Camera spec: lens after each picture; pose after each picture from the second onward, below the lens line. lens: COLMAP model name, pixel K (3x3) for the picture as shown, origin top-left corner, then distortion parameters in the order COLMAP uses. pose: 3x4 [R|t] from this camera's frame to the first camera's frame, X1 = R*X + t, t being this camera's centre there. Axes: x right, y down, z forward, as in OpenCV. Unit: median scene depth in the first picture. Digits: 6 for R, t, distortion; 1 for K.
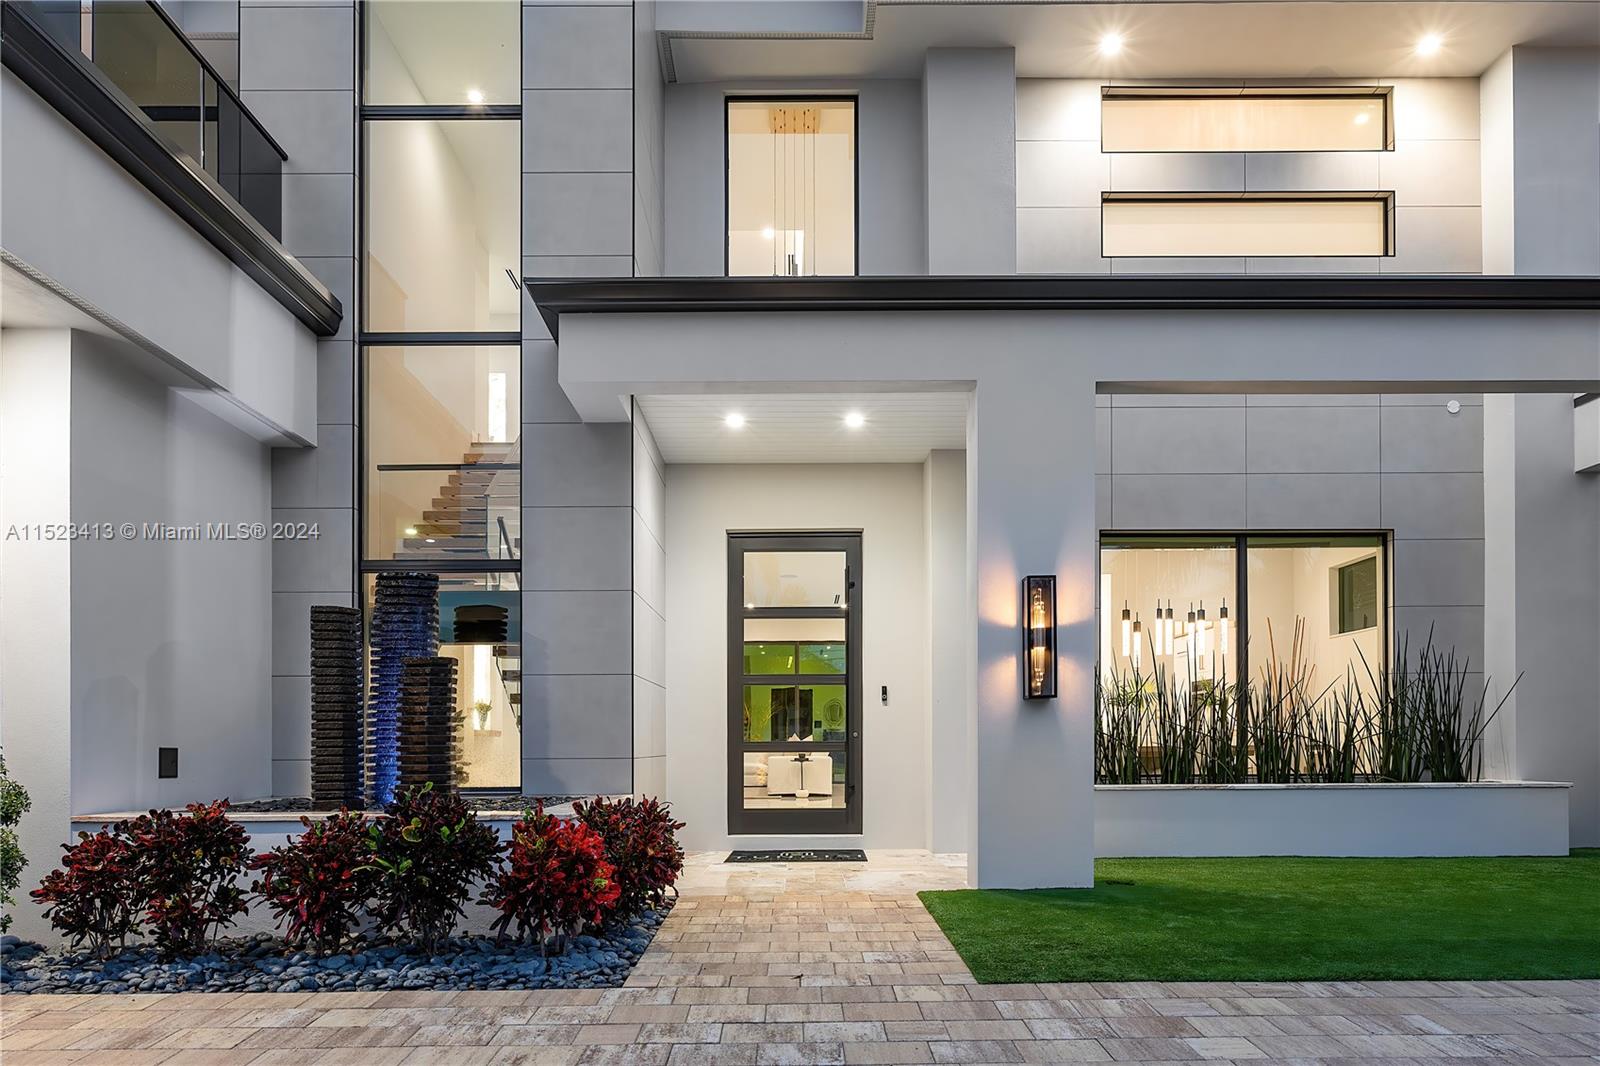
lens RADIAL K [[1036.3, 0, 799.8], [0, 1036.3, 555.3], [0, 0, 1]] dist [0.006230, 0.001638]
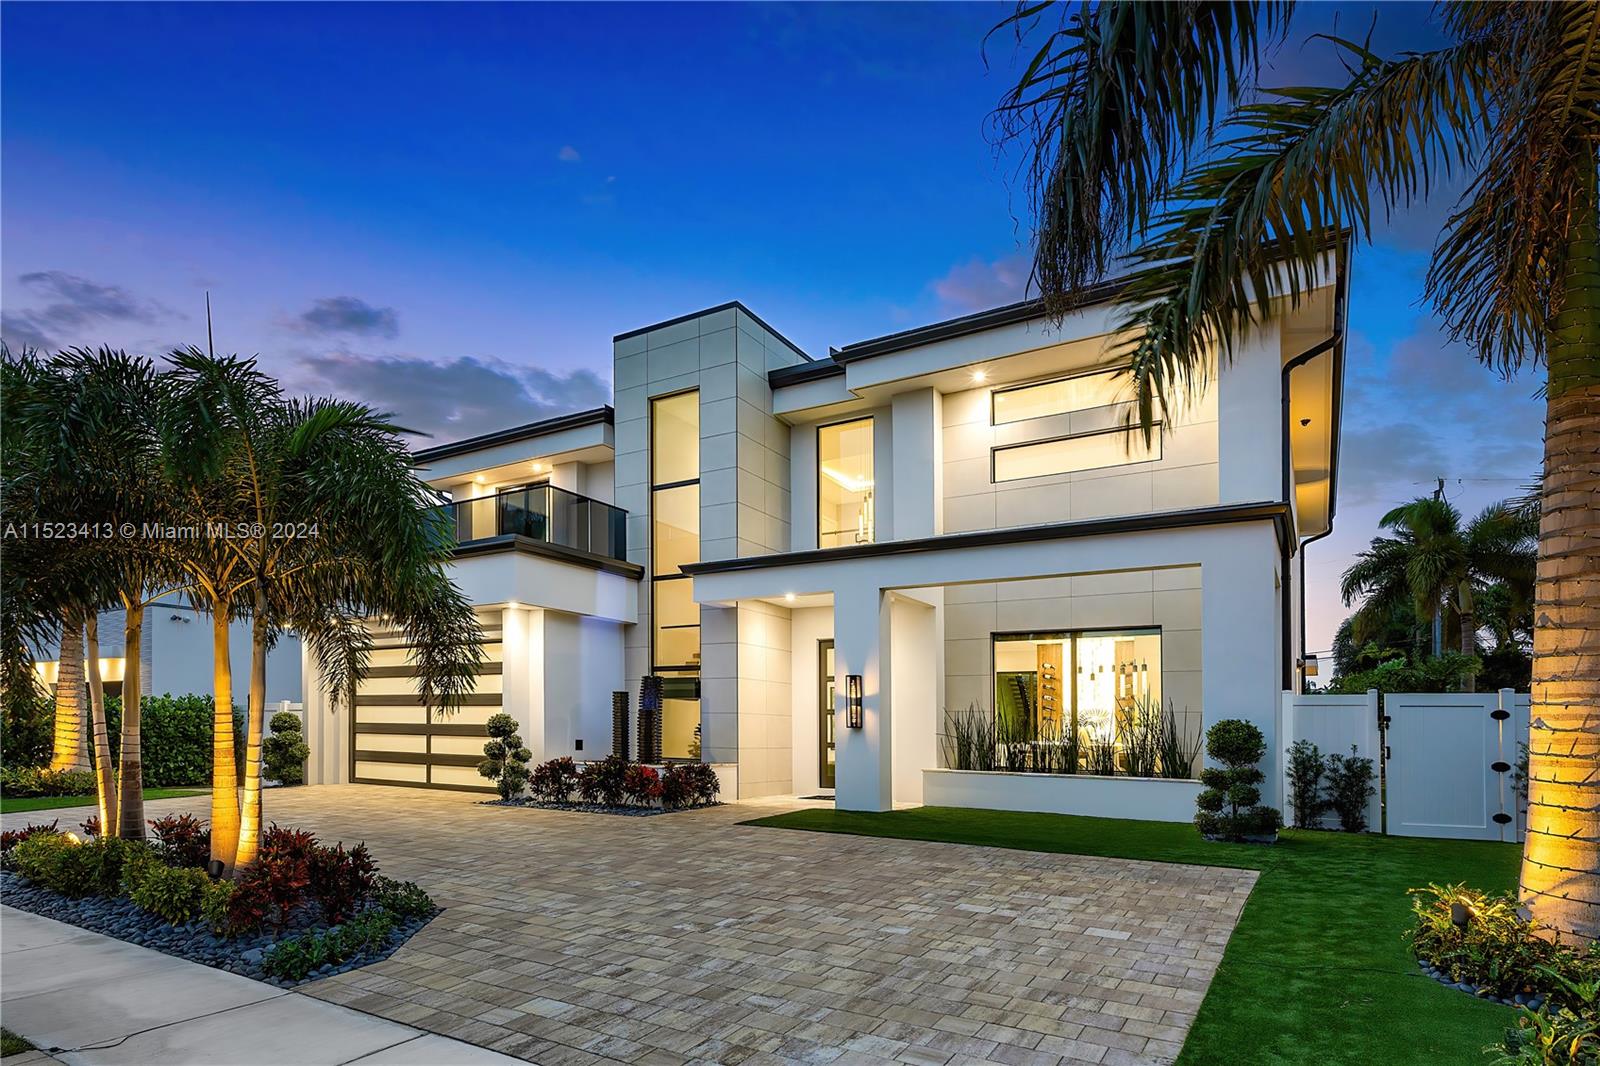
lens RADIAL K [[792.0, 0, 800.0], [0, 792.0, 533.0], [0, 0, 1]] dist [-0.001641, -0.000428]
pose [[0.852529, -0.100697, -0.512889, 0.932934], [0.069952, 0.994420, -0.078963, -0.141985], [0.517978, 0.031441, 0.854816, -0.512977]]
